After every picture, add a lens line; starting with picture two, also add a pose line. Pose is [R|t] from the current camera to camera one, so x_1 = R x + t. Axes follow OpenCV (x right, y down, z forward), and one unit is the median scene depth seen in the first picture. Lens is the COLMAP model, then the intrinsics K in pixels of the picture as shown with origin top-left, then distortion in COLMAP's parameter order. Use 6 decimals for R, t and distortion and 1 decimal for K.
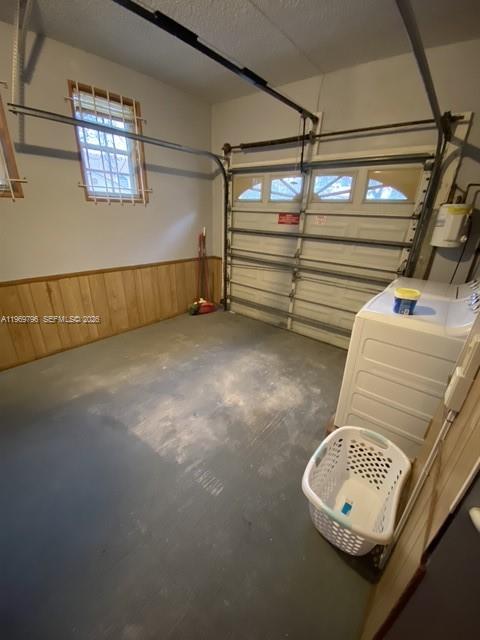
lens RADIAL K [[259.9, 0, 240.0], [0, 259.9, 320.0], [0, 0, 1]] dist [-0.017668, -0.000101]
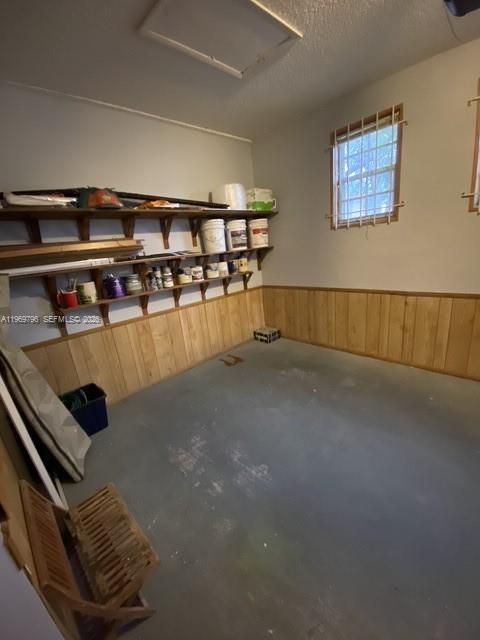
lens RADIAL K [[259.6, 0, 240.0], [0, 259.6, 320.0], [0, 0, 1]] dist [-0.000001, -0.000028]
pose [[-0.098763, 0.256935, -0.961369, 0.654906], [-0.285095, 0.918290, 0.274709, -0.274785], [0.953398, 0.301212, -0.017442, 0.713040]]
